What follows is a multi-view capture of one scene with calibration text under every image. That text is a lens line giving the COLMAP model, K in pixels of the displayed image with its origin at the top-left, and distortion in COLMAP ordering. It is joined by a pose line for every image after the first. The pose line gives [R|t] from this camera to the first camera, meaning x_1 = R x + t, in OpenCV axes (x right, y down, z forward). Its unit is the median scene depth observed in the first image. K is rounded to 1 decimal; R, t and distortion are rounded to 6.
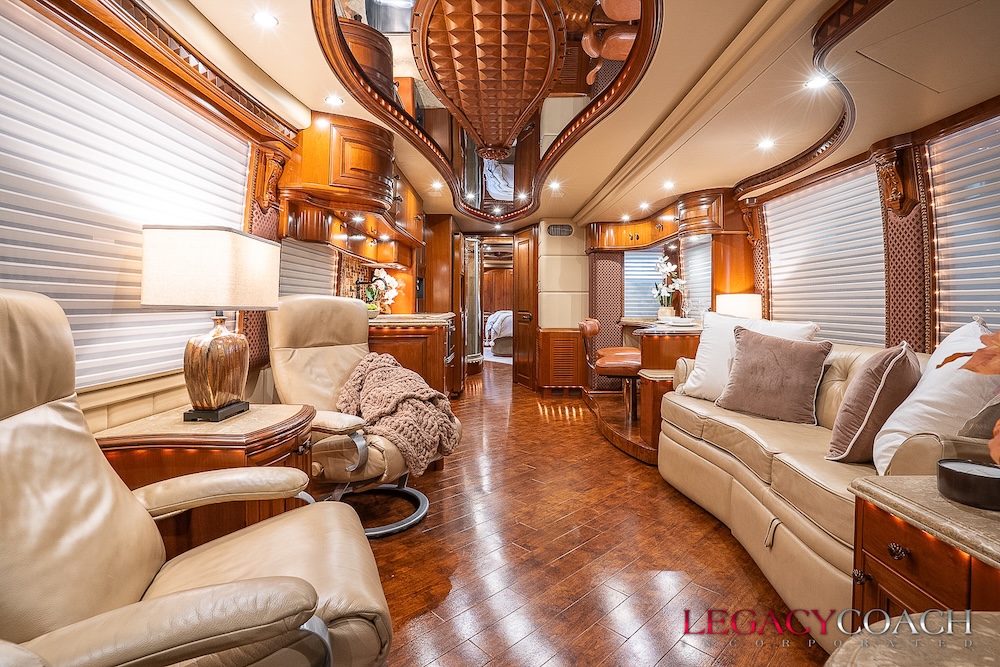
lens RADIAL K [[432.8, 0, 497.7], [0, 432.8, 304.7], [0, 0, 1]] dist [-0.002570, 0.000119]
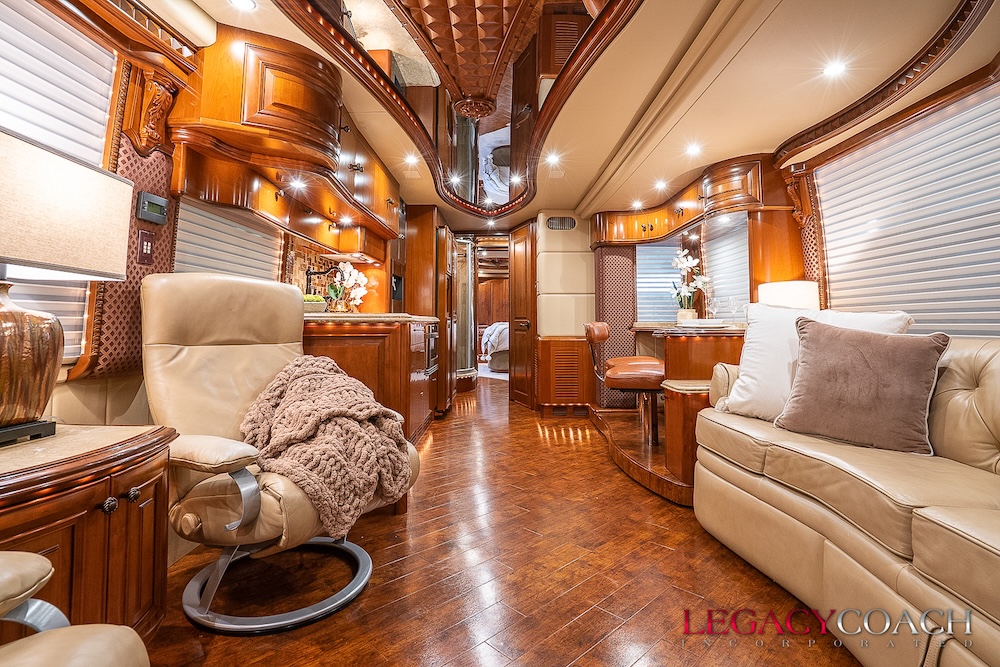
lens RADIAL K [[432.8, 0, 497.7], [0, 432.8, 304.7], [0, 0, 1]] dist [-0.002570, 0.000119]
pose [[0.999942, -0.004509, -0.009803, 0.040673], [0.004049, 0.998915, -0.046402, 0.052119], [0.010002, 0.046360, 0.998875, 0.224101]]
